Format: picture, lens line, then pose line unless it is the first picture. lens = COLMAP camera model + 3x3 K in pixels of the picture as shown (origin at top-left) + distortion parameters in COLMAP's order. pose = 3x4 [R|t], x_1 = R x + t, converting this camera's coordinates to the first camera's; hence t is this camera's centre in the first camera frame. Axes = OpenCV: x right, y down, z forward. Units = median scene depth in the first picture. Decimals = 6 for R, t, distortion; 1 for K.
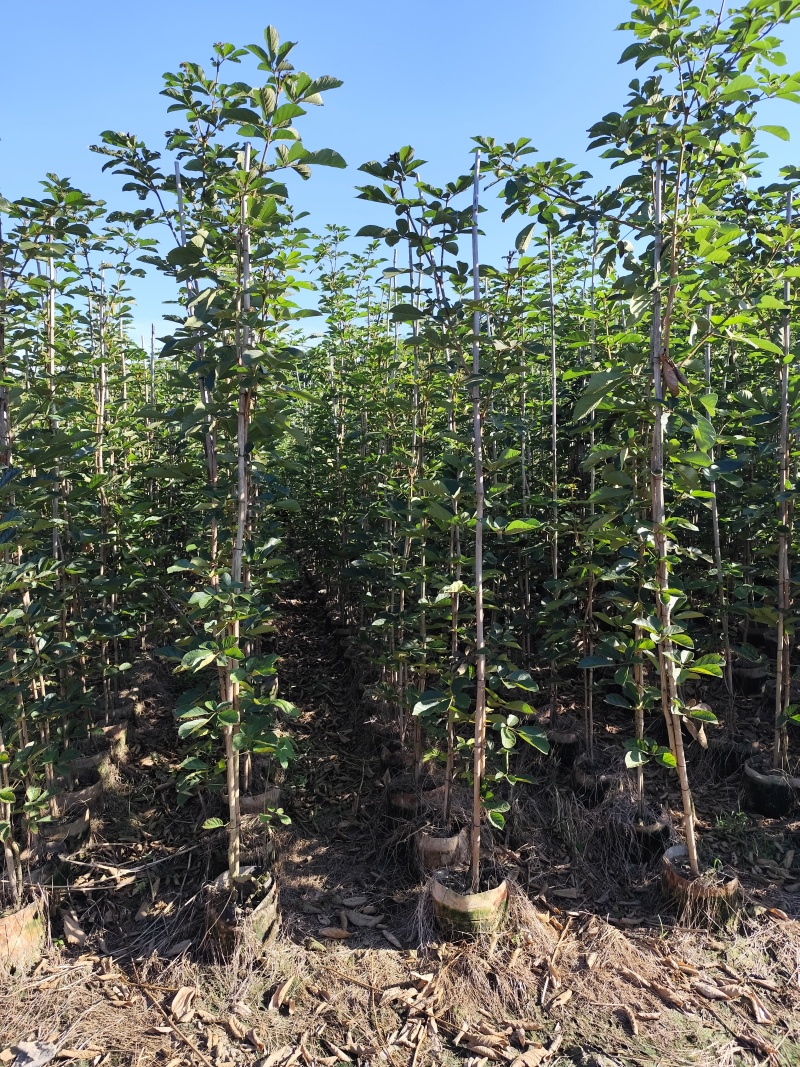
lens RADIAL K [[699.5, 0, 400.0], [0, 699.5, 533.5], [0, 0, 1]] dist [0.005638, -0.019633]
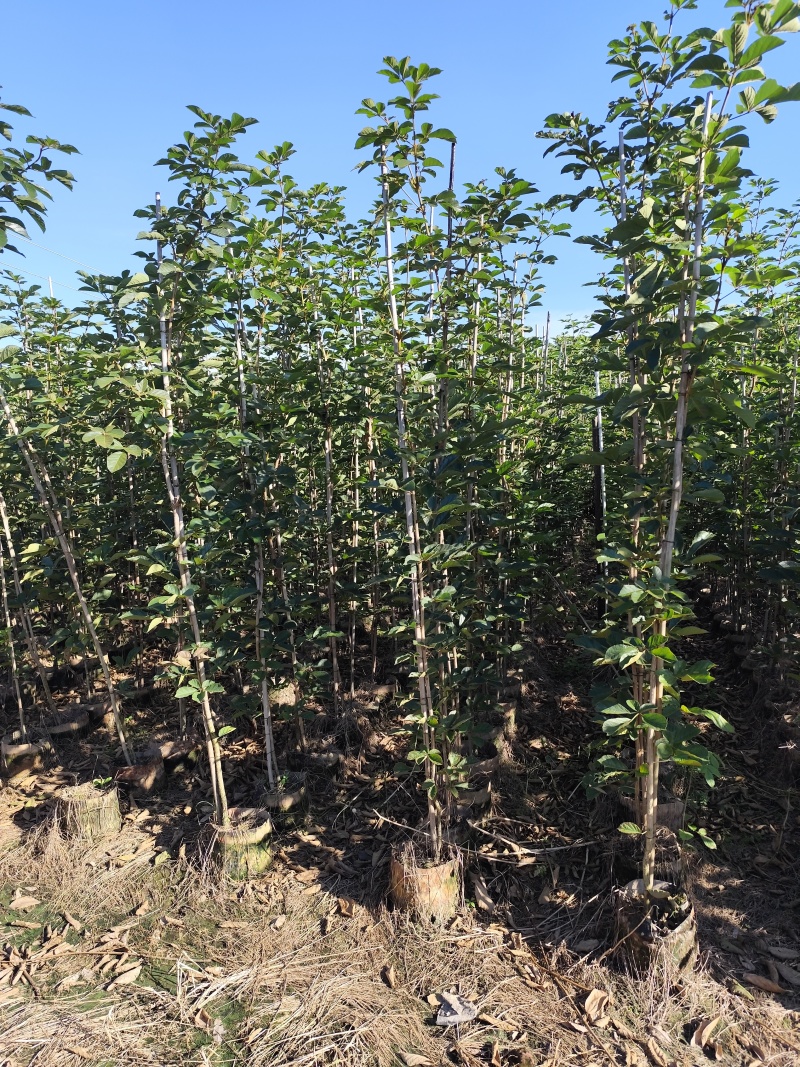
lens RADIAL K [[699.5, 0, 400.0], [0, 699.5, 533.5], [0, 0, 1]] dist [0.005638, -0.019633]
pose [[0.884688, 0.050701, -0.463418, -0.119663], [-0.042531, 0.998701, 0.028071, 0.000737], [0.464240, -0.005124, 0.885695, 0.014665]]
